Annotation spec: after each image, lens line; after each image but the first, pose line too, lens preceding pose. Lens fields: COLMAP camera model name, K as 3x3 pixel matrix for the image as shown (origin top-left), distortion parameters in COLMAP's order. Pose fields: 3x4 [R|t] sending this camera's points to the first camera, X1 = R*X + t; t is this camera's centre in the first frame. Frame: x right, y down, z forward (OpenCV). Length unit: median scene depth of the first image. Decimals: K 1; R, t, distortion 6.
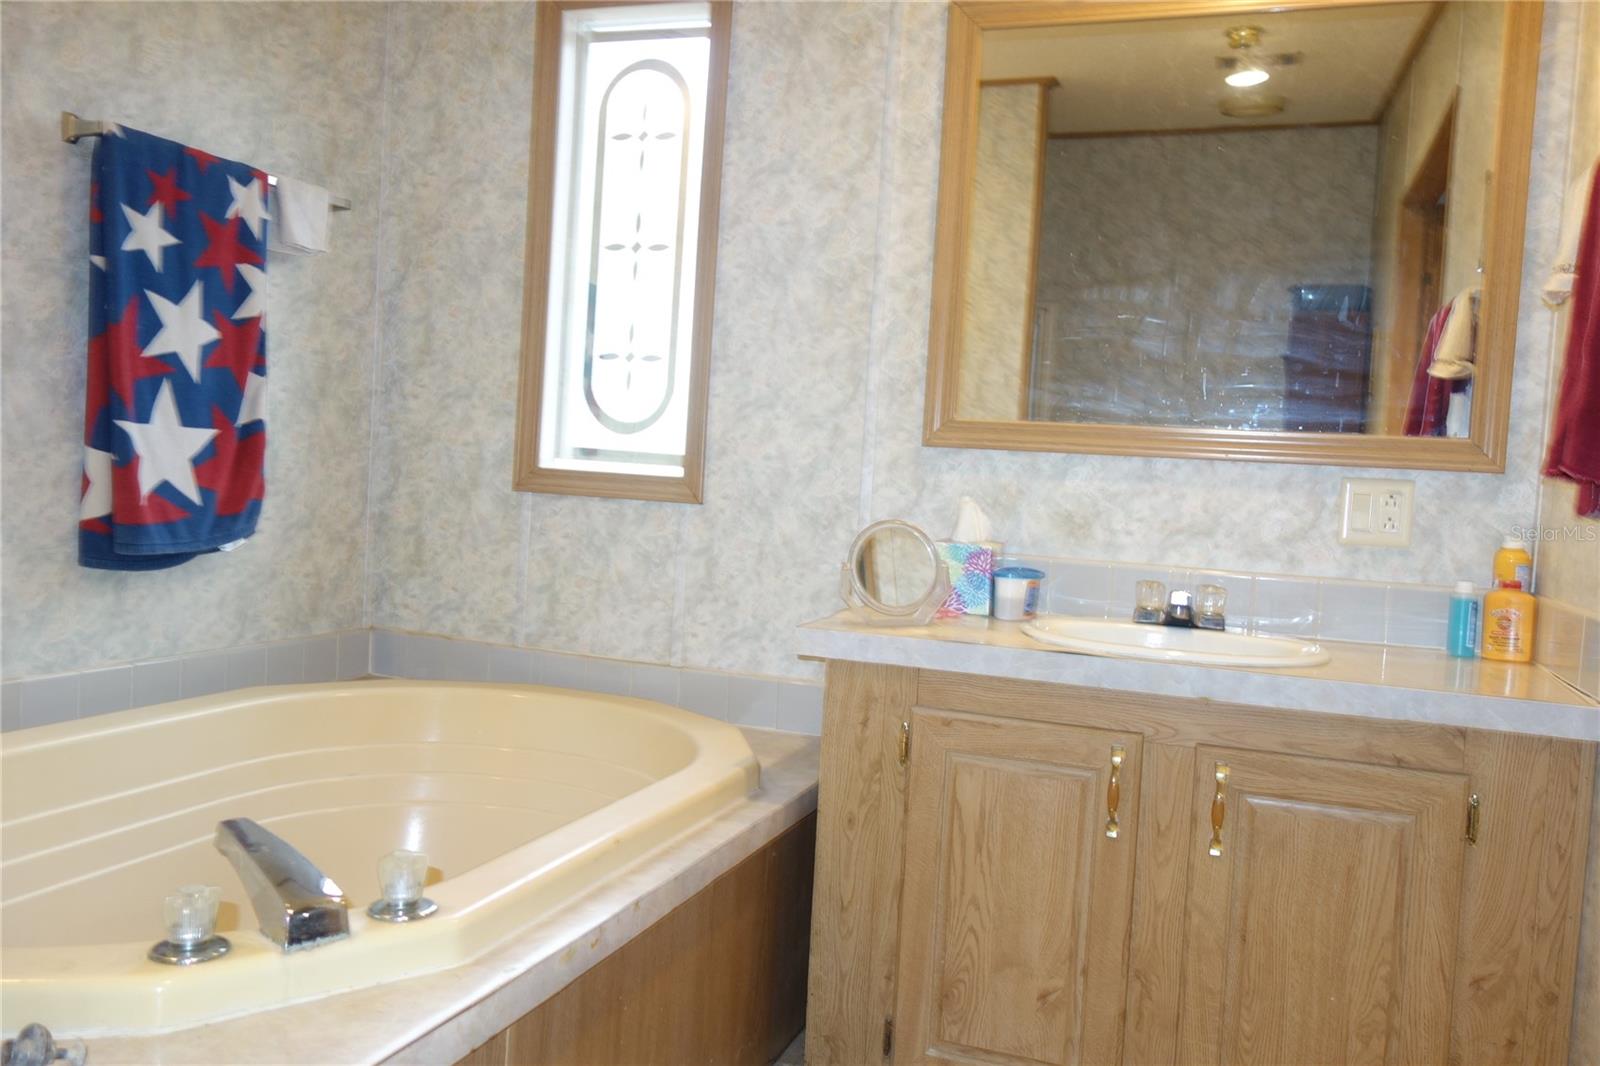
lens RADIAL K [[1261.2, 0, 799.1], [0, 1261.2, 527.9], [0, 0, 1]] dist [0.005565, -0.000786]
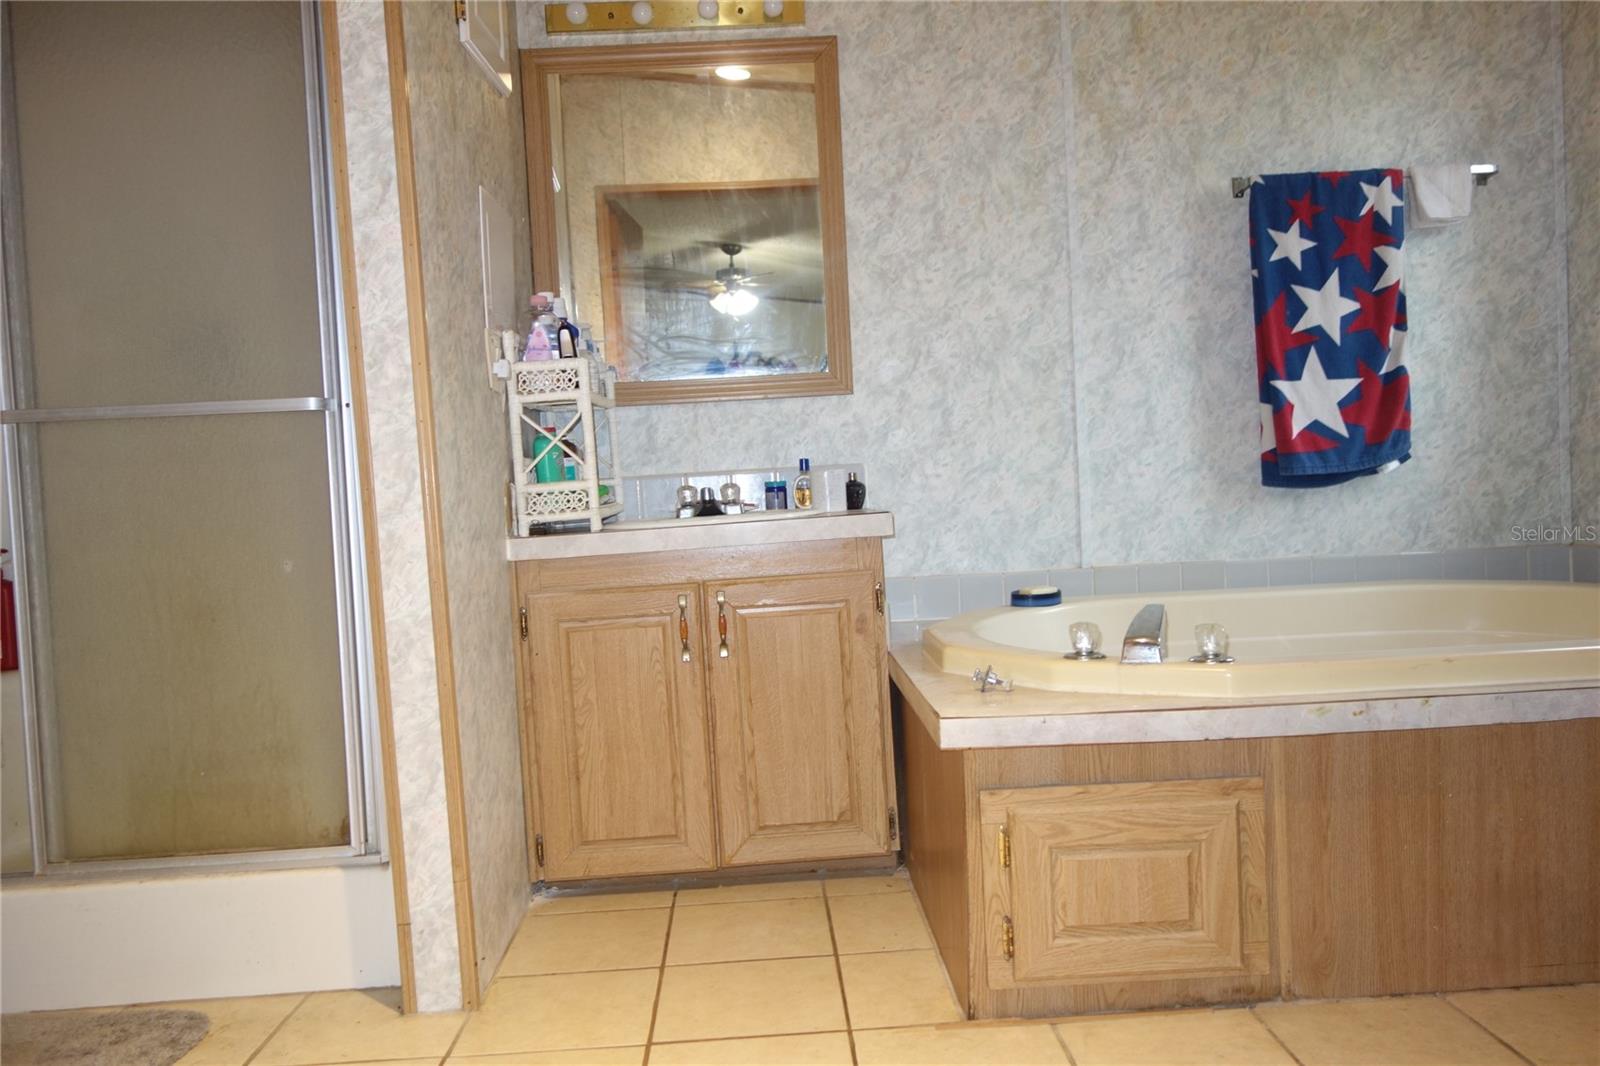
lens RADIAL K [[1261.2, 0, 802.1], [0, 1261.2, 532.6], [0, 0, 1]] dist [0.005565, -0.000786]
pose [[0.367048, -0.031723, -0.929661, 0.538930], [0.028594, 0.999331, -0.022811, 0.095203], [0.929763, -0.018210, 0.367709, -0.018070]]
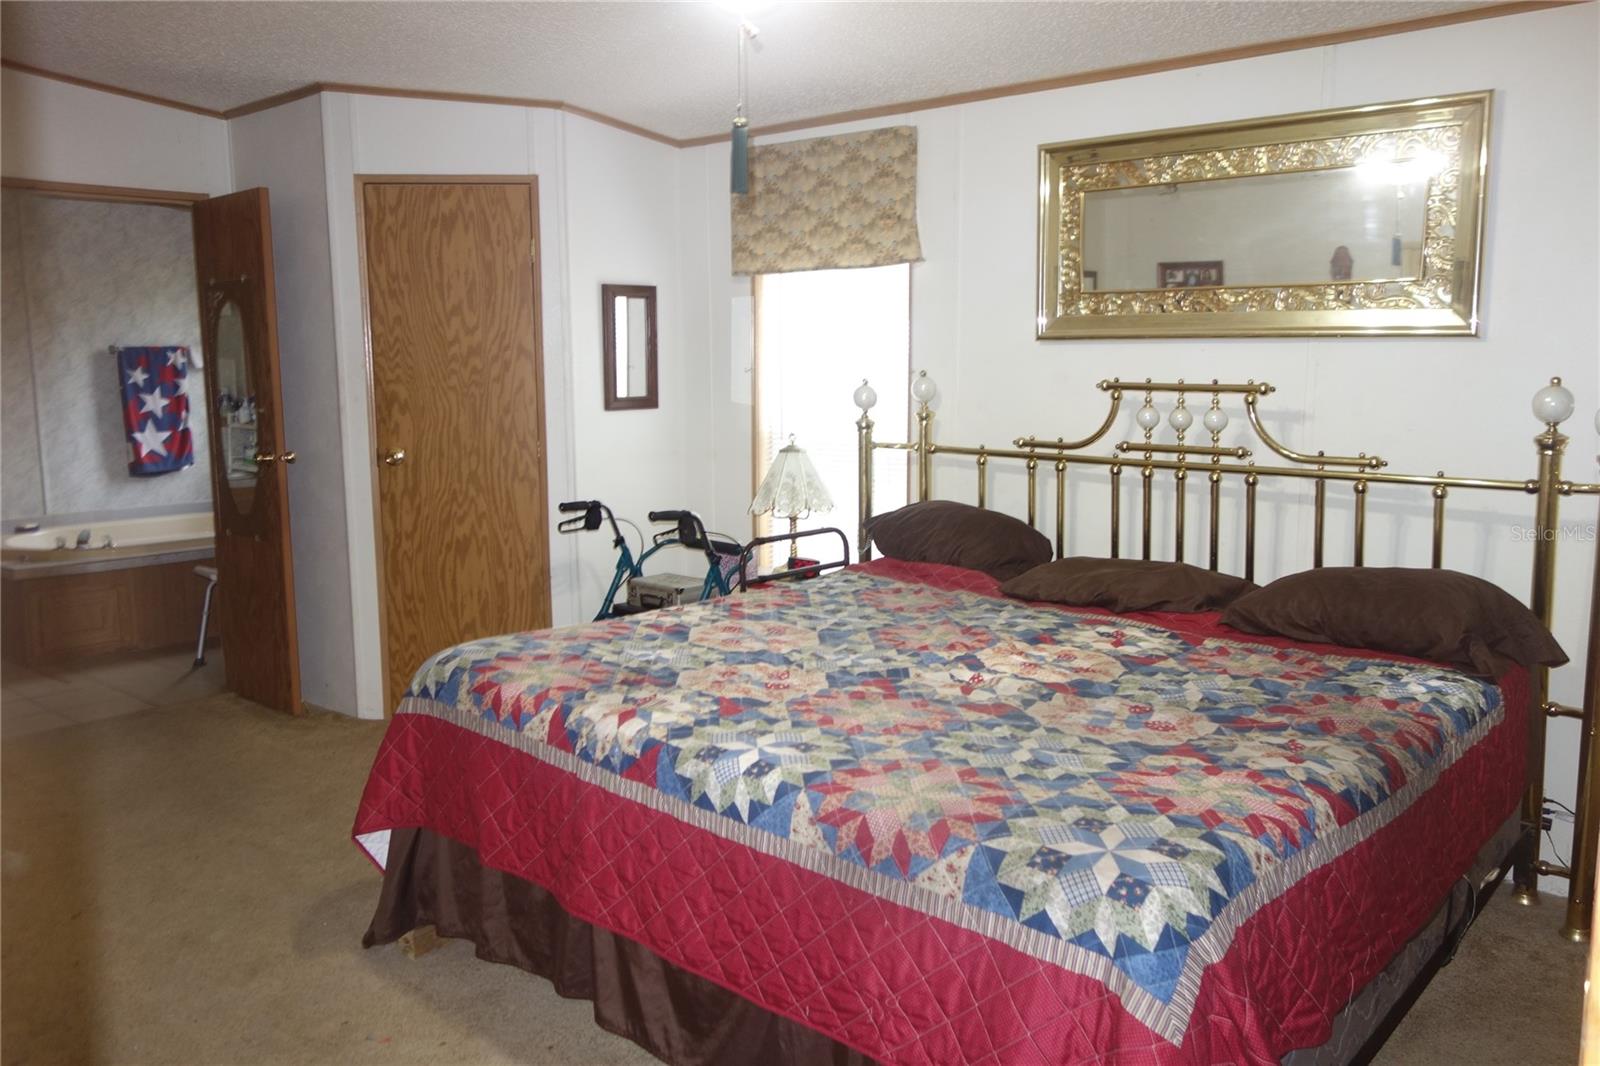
lens RADIAL K [[1261.2, 0, 790.9], [0, 1261.2, 535.5], [0, 0, 1]] dist [0.005565, -0.000786]
pose [[0.921351, -0.006059, -0.388684, 2.240555], [0.040471, 0.995940, 0.080407, -0.010693], [0.386619, -0.089813, 0.917856, -1.358621]]
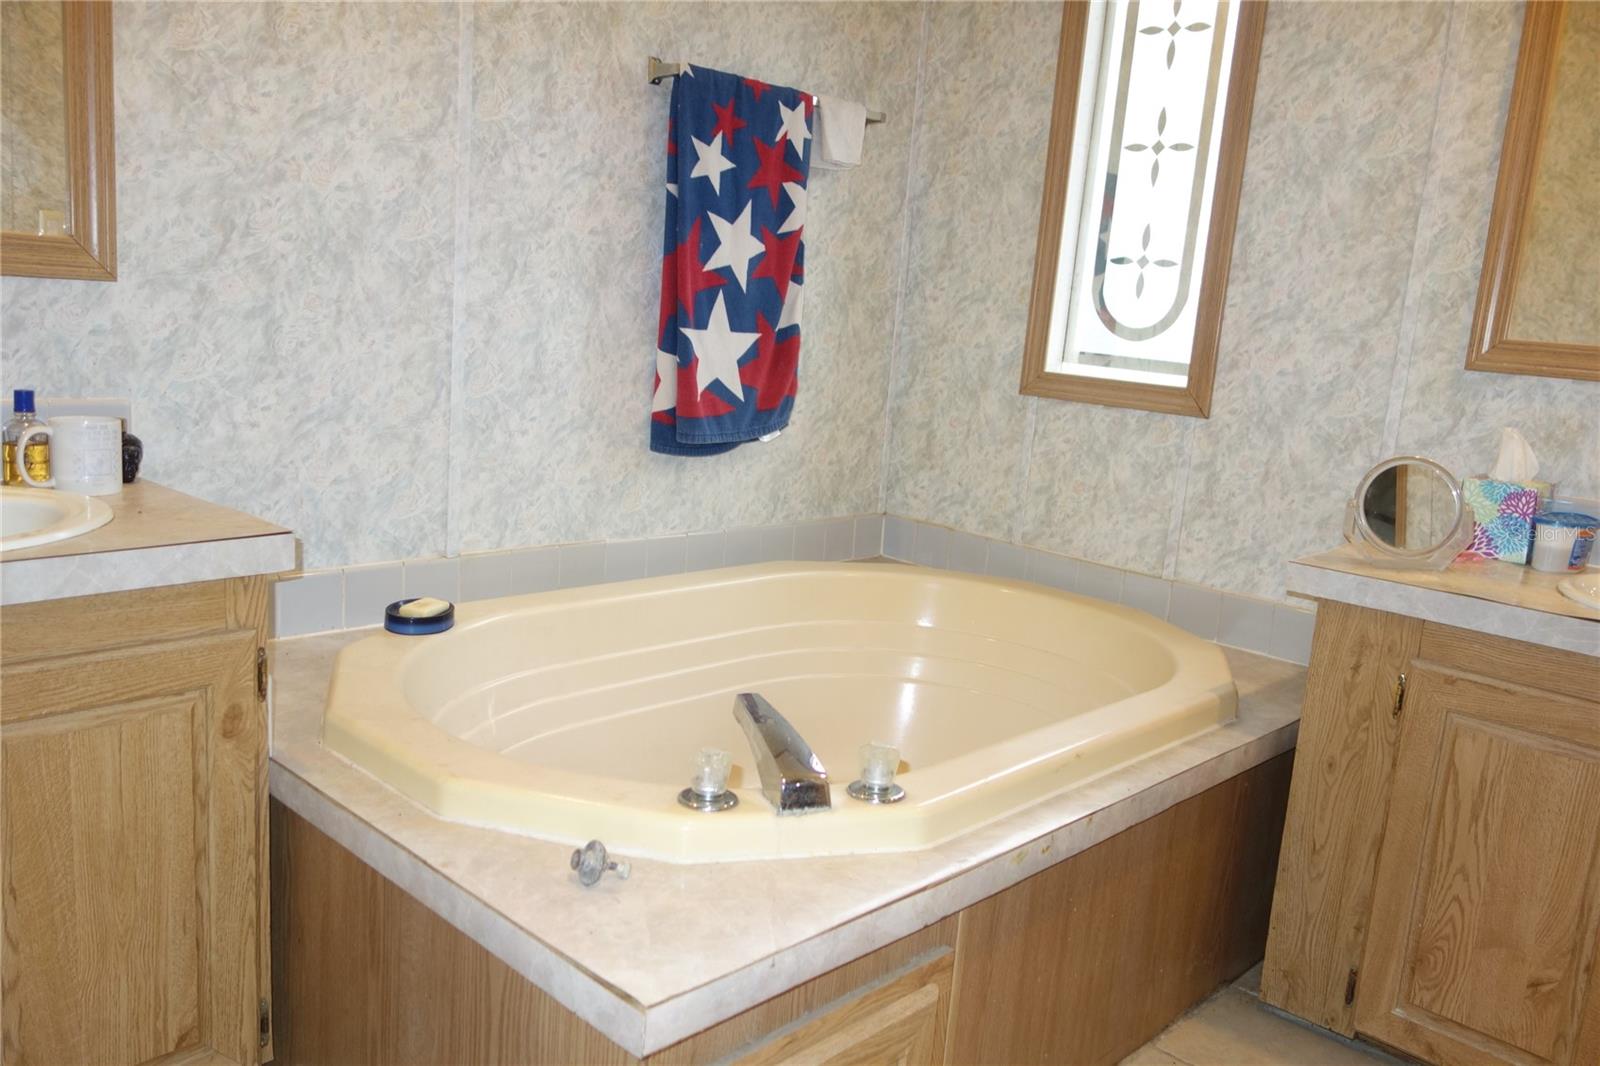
lens RADIAL K [[1261.2, 0, 796.3], [0, 1261.2, 528.5], [0, 0, 1]] dist [0.005565, -0.000786]
pose [[0.914475, 0.085649, -0.395475, 0.029319], [-0.043597, 0.992508, 0.114140, -0.035830], [0.402288, -0.087136, 0.911357, -0.029117]]
